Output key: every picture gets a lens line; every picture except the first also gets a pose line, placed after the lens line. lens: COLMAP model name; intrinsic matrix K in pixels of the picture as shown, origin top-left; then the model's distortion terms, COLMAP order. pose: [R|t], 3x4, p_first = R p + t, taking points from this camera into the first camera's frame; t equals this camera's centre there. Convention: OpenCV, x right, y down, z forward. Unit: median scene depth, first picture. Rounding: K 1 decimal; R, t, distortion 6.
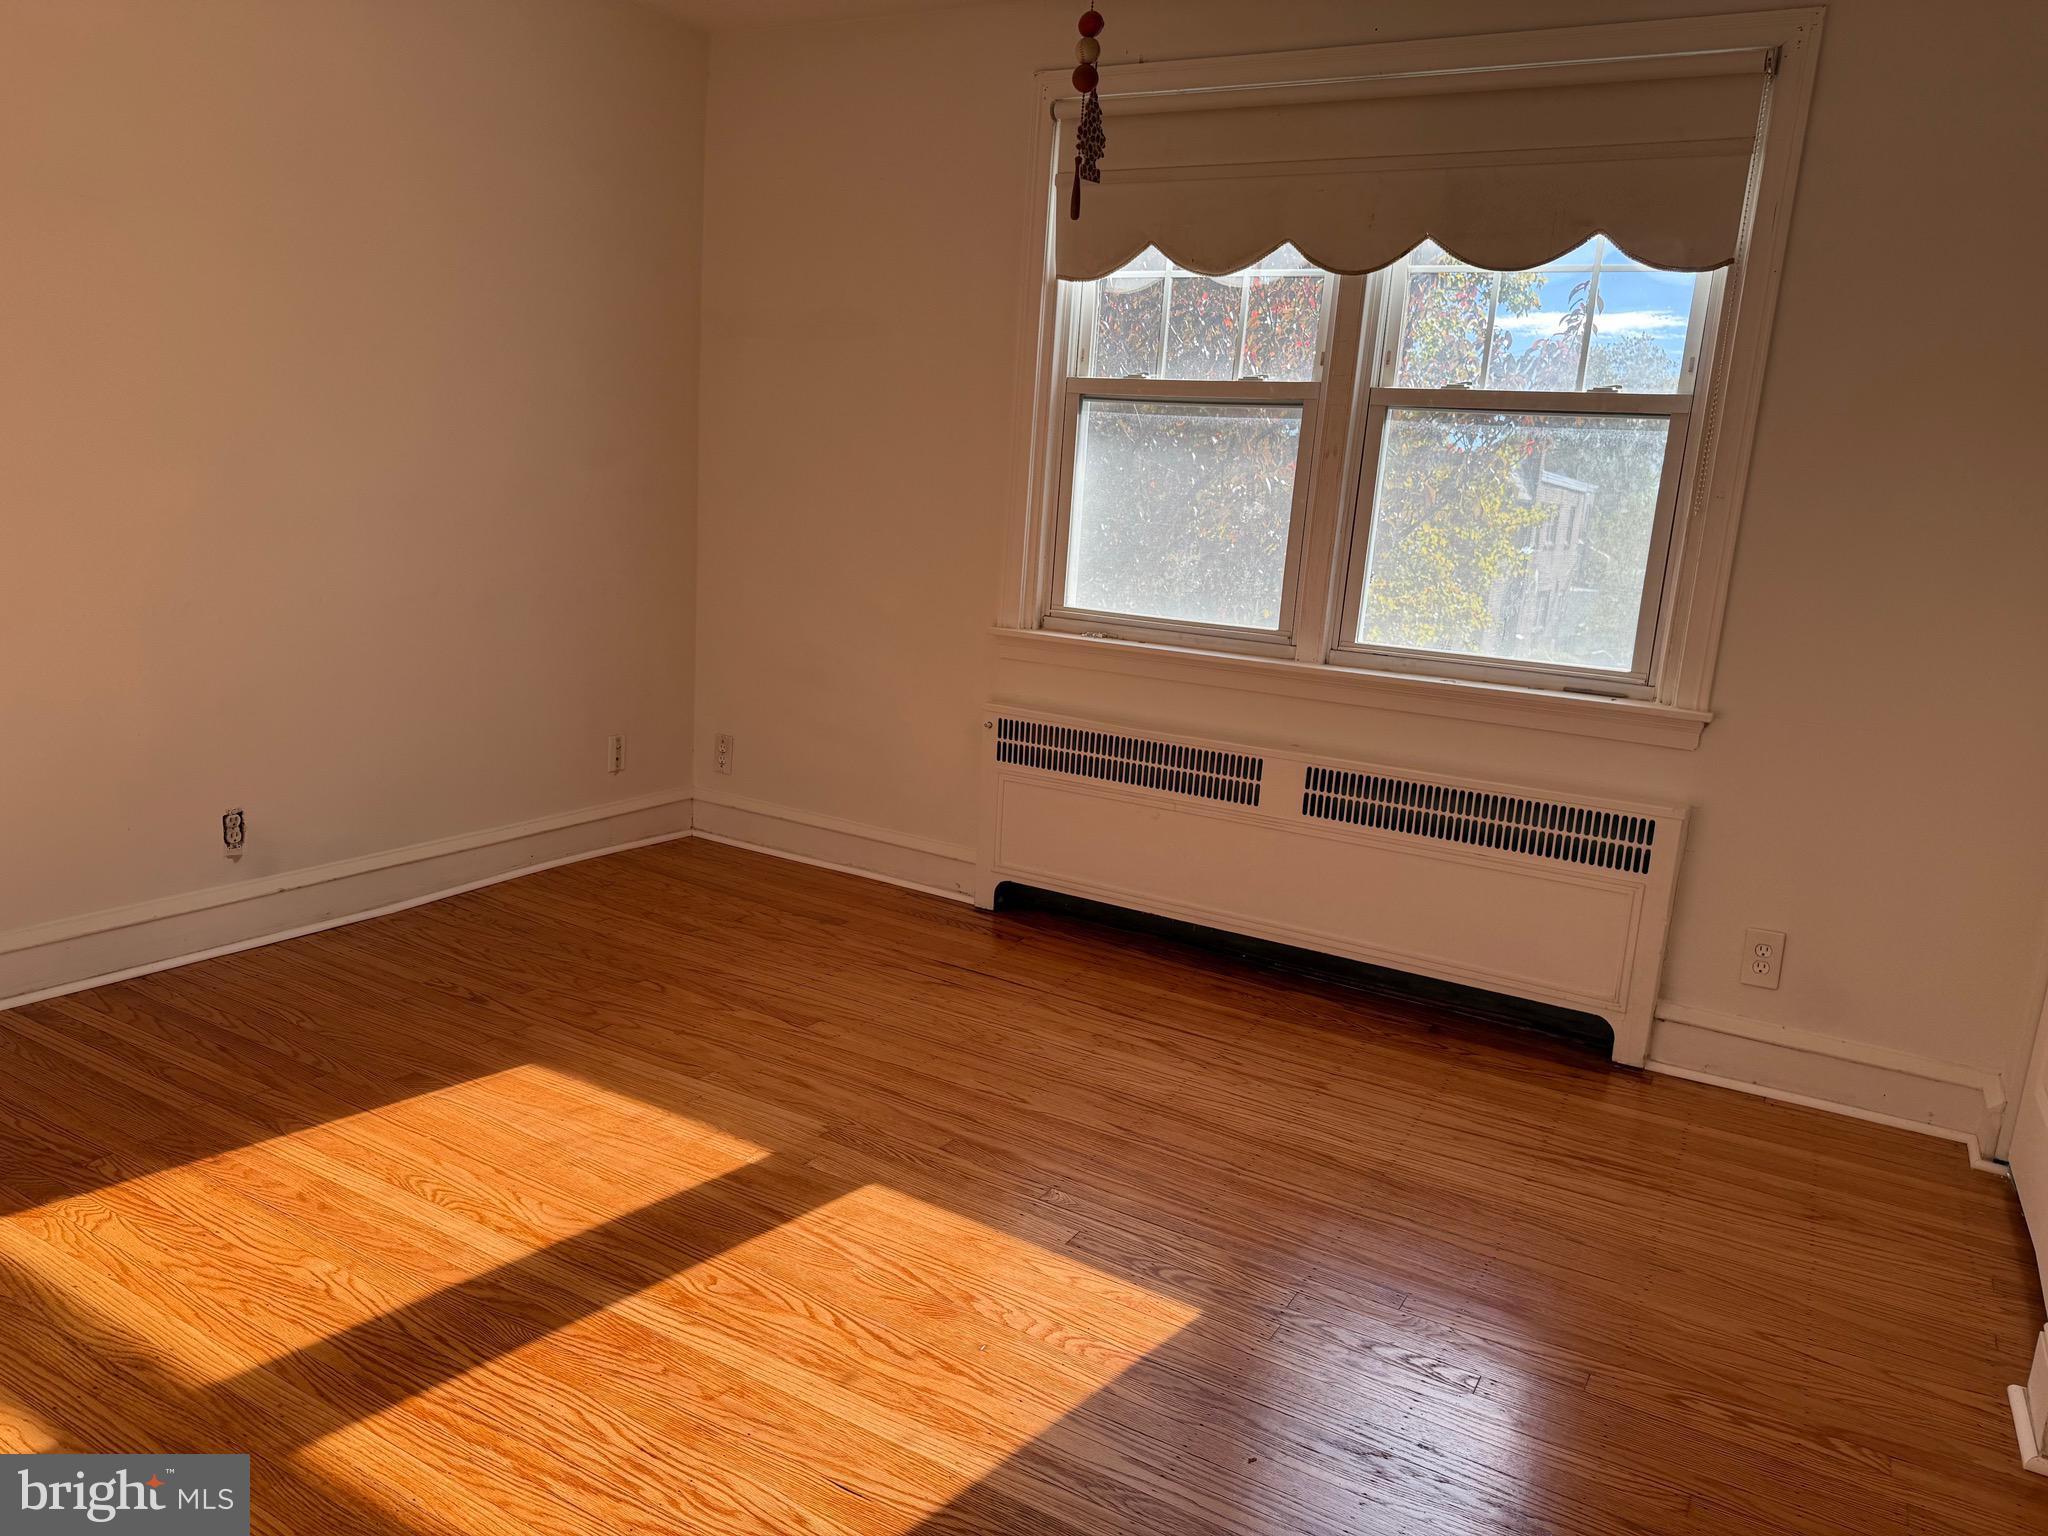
lens RADIAL K [[1424.7, 0, 1018.2], [0, 1424.7, 752.9], [0, 0, 1]] dist [0.072528, -0.091676]
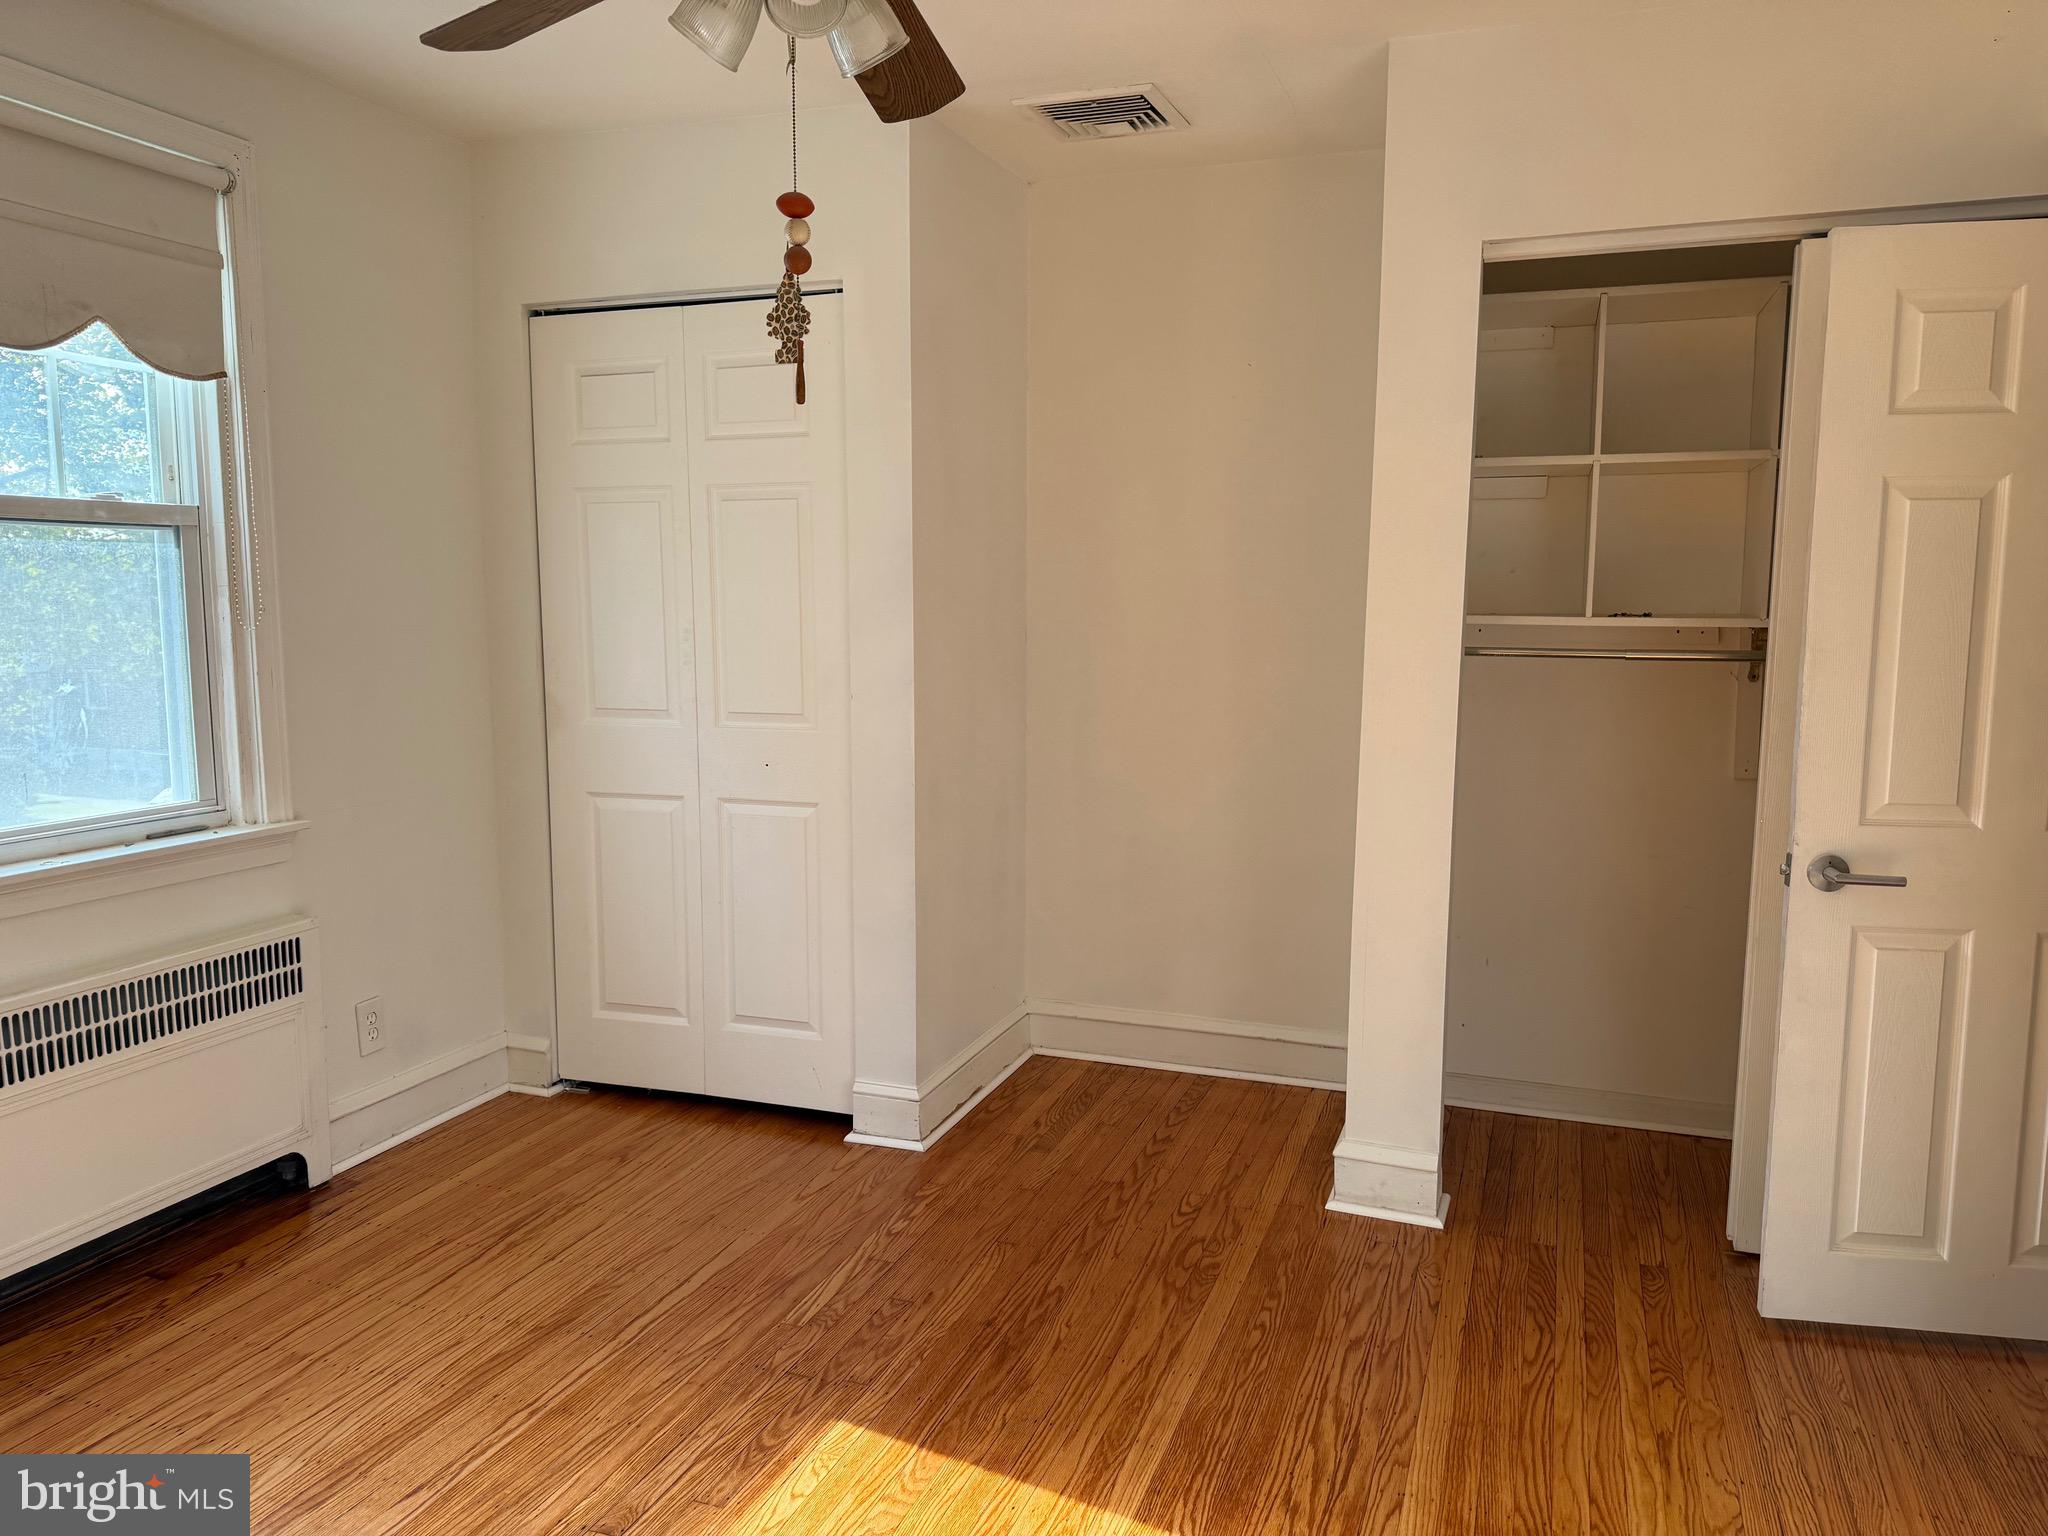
lens RADIAL K [[1424.7, 0, 1012.8], [0, 1424.7, 770.3], [0, 0, 1]] dist [0.072528, -0.091676]
pose [[-0.156780, -0.186460, 0.969873, -0.588341], [0.173107, 0.961627, 0.212857, -0.194262], [-0.972345, 0.201263, -0.118486, 0.635312]]
